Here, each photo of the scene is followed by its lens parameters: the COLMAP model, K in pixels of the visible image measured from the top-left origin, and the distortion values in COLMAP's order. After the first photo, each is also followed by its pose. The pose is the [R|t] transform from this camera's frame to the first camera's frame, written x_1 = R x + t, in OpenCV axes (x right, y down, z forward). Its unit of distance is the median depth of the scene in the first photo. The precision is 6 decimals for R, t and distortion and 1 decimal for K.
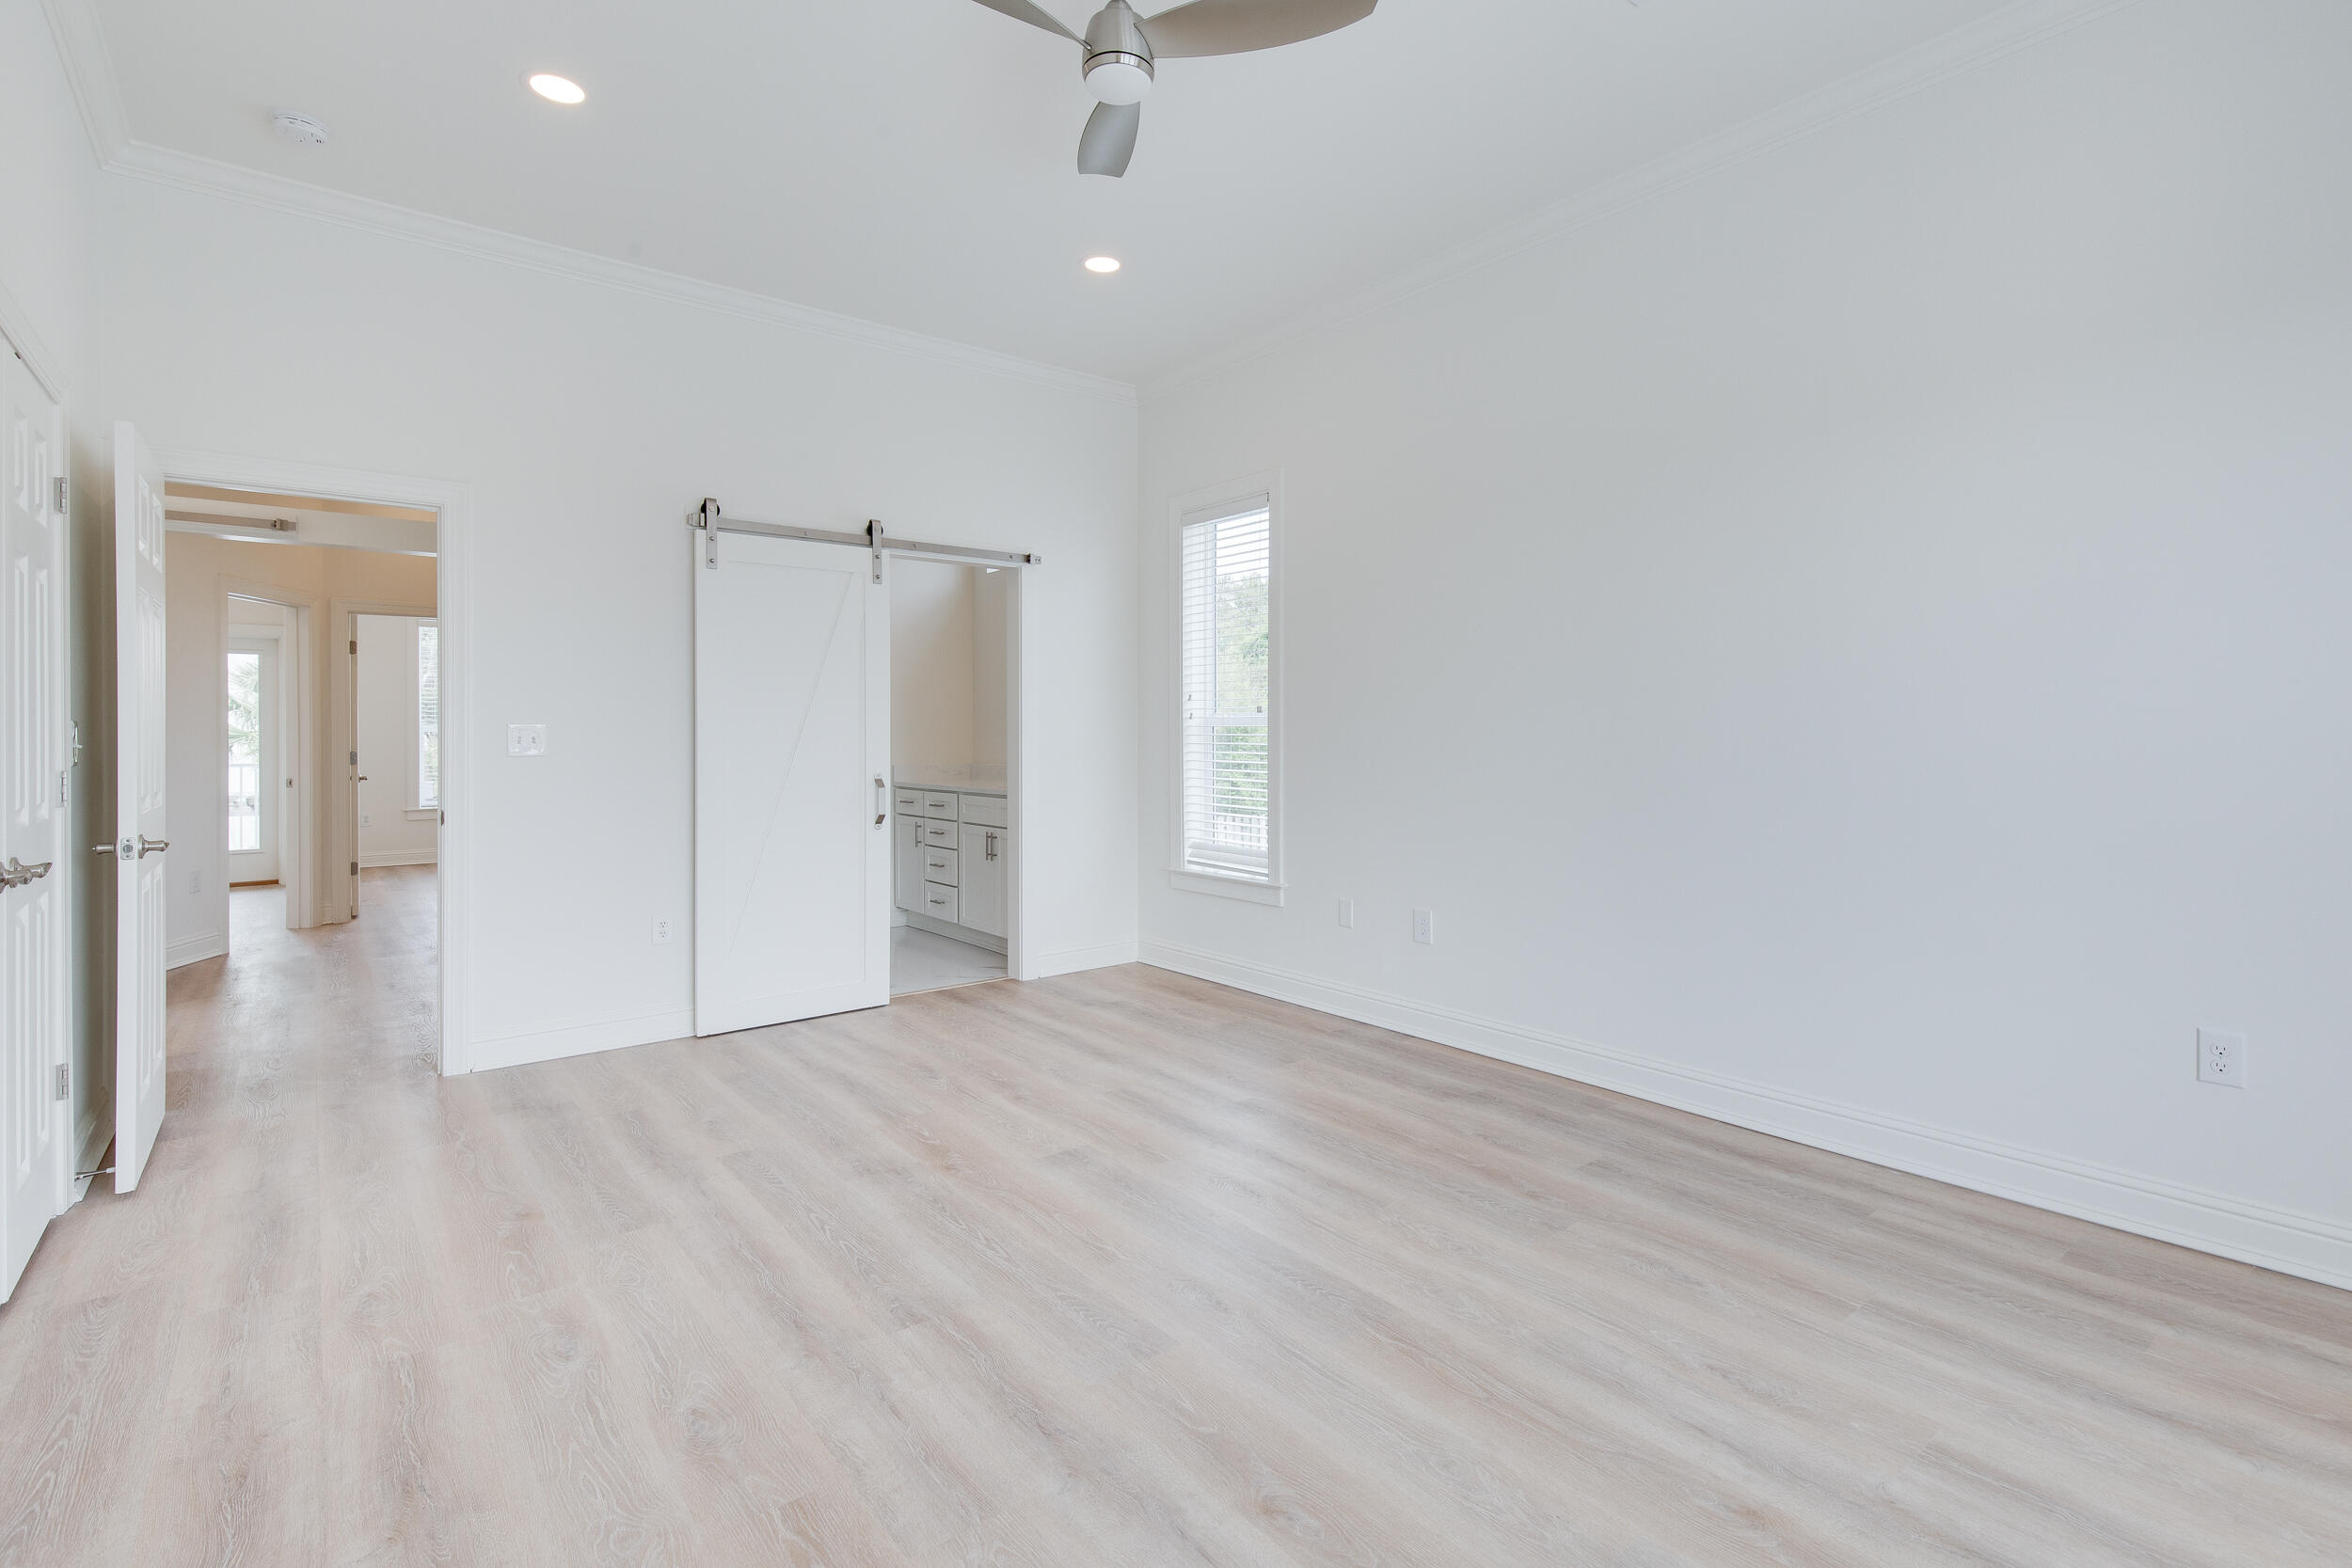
lens RADIAL K [[1073.1, 0, 1175.9], [0, 1073.1, 760.6], [0, 0, 1]] dist [-0.001720, -0.000256]
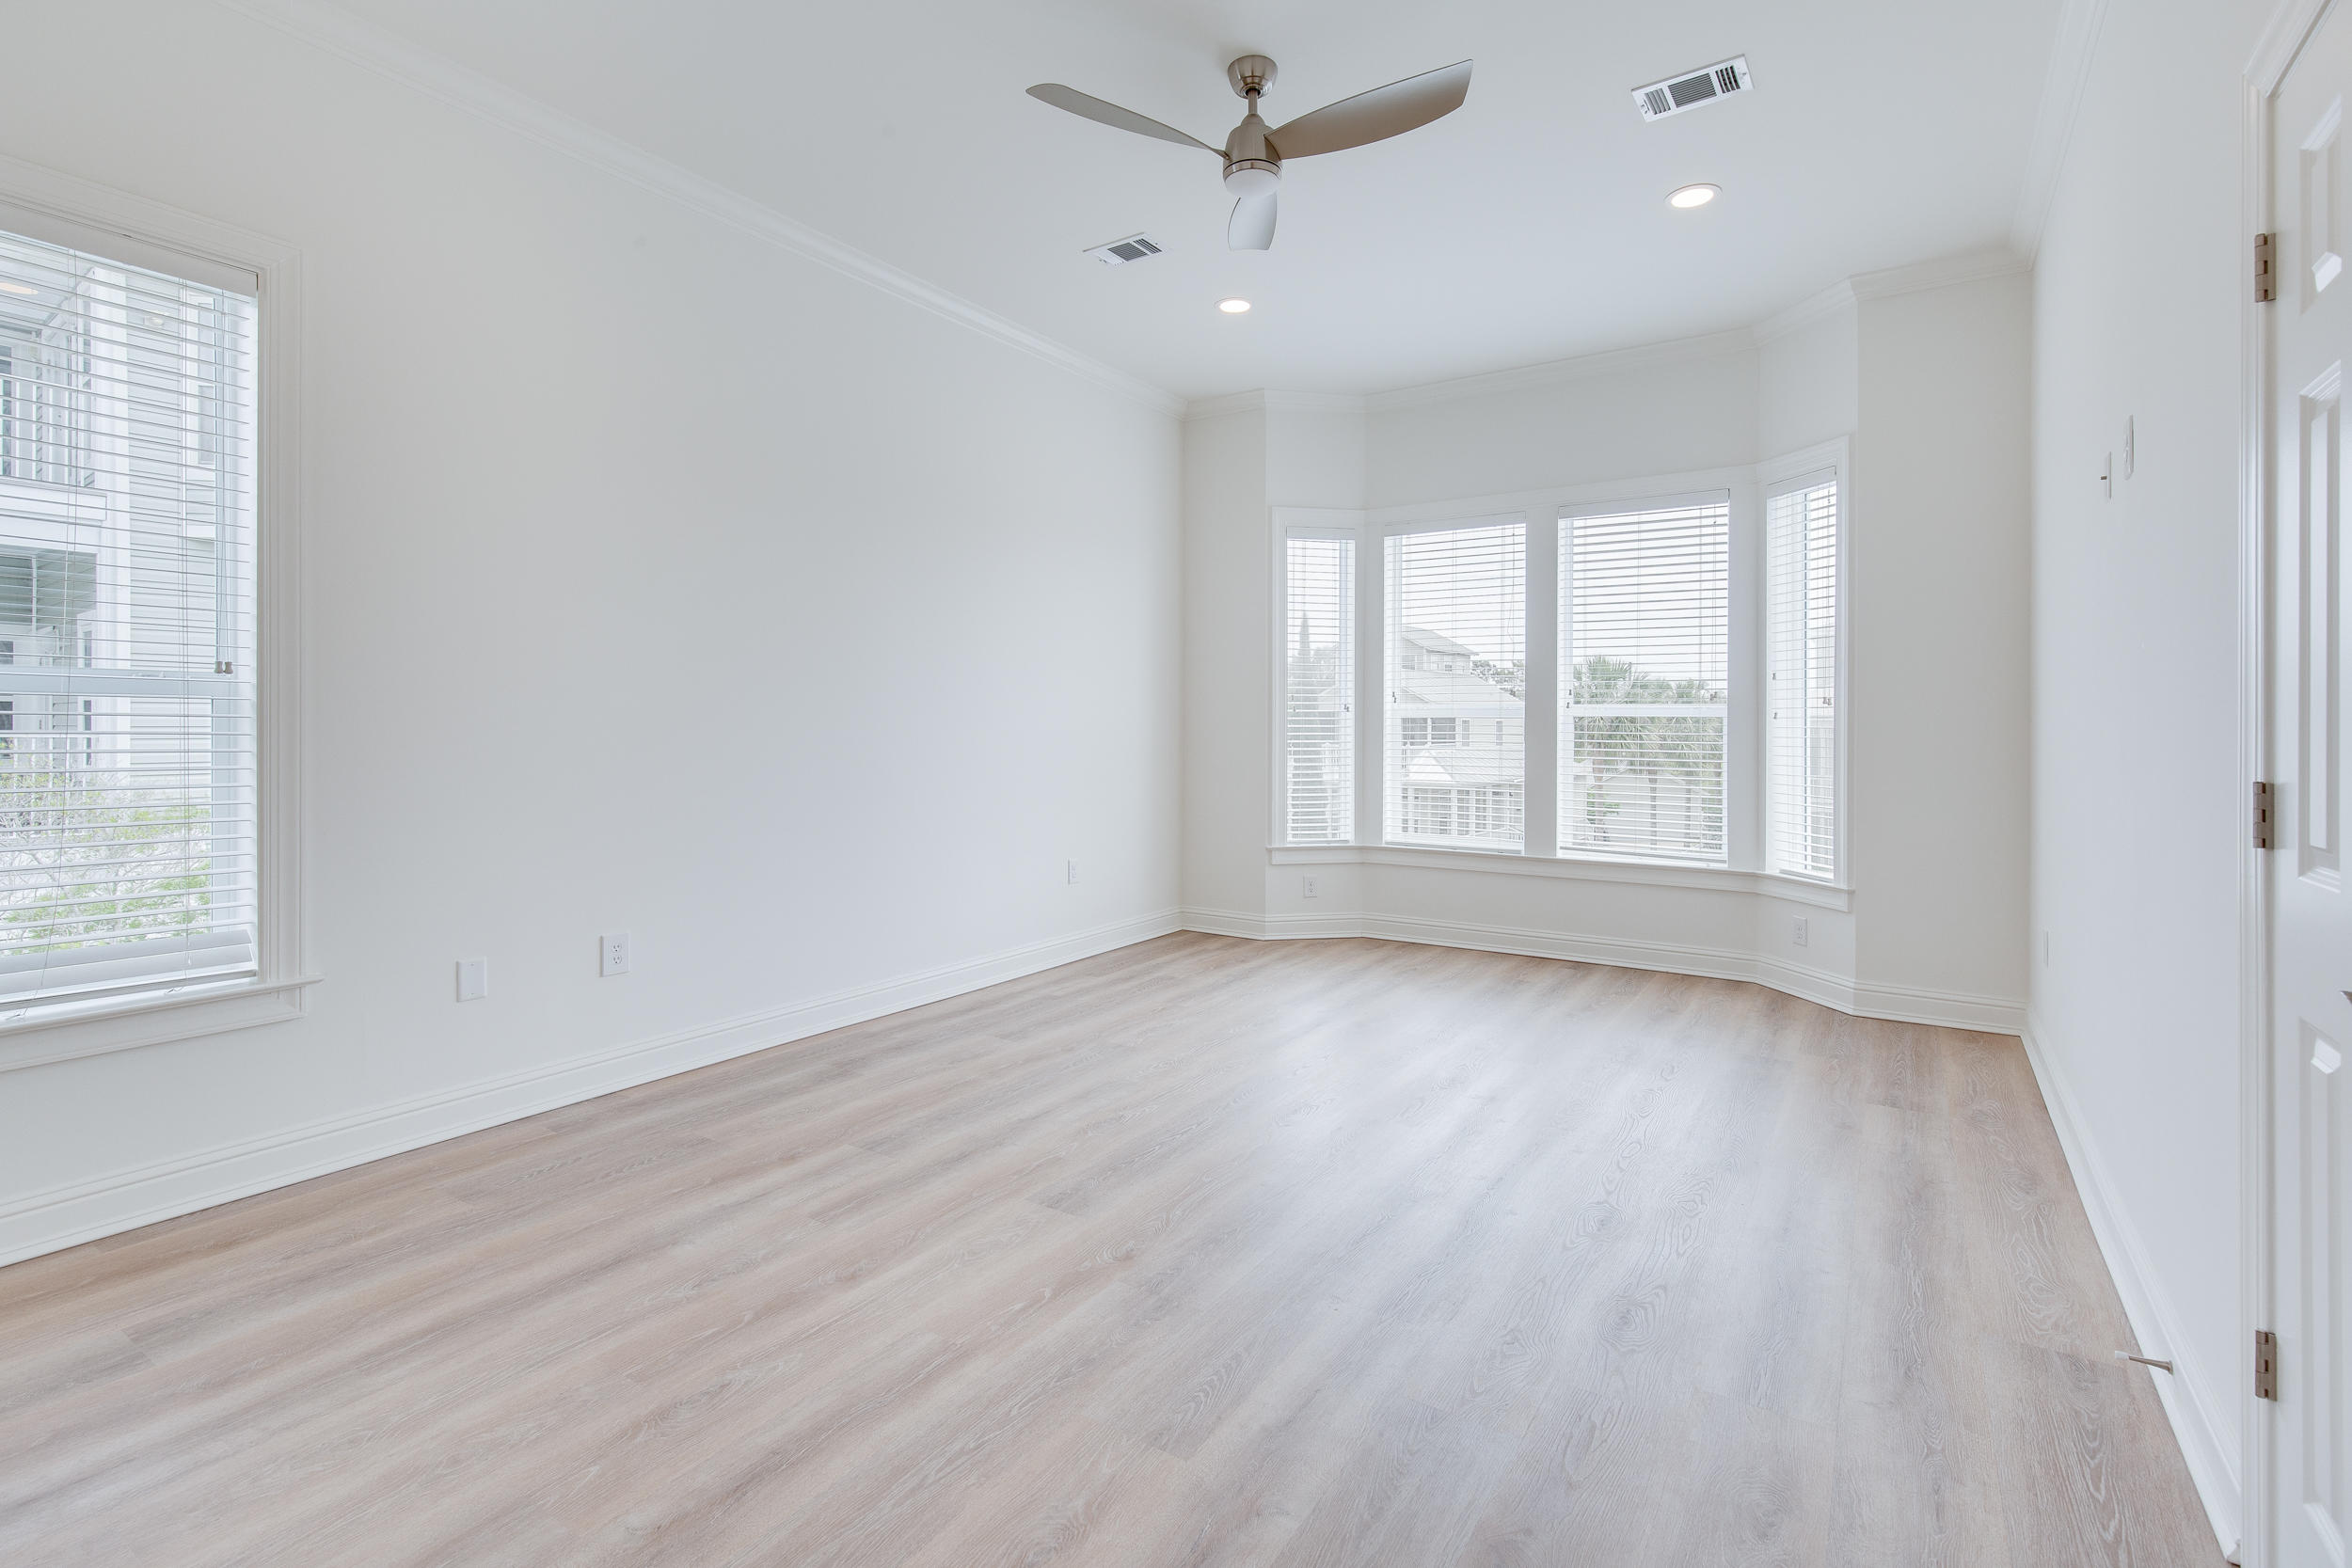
lens RADIAL K [[1073.1, 0, 1182.3], [0, 1073.1, 728.2], [0, 0, 1]] dist [-0.001720, -0.000256]
pose [[-0.307629, -0.005186, 0.951492, -0.850285], [0.013944, 0.999853, 0.009958, -0.028484], [-0.951404, 0.016331, -0.307511, 1.020163]]
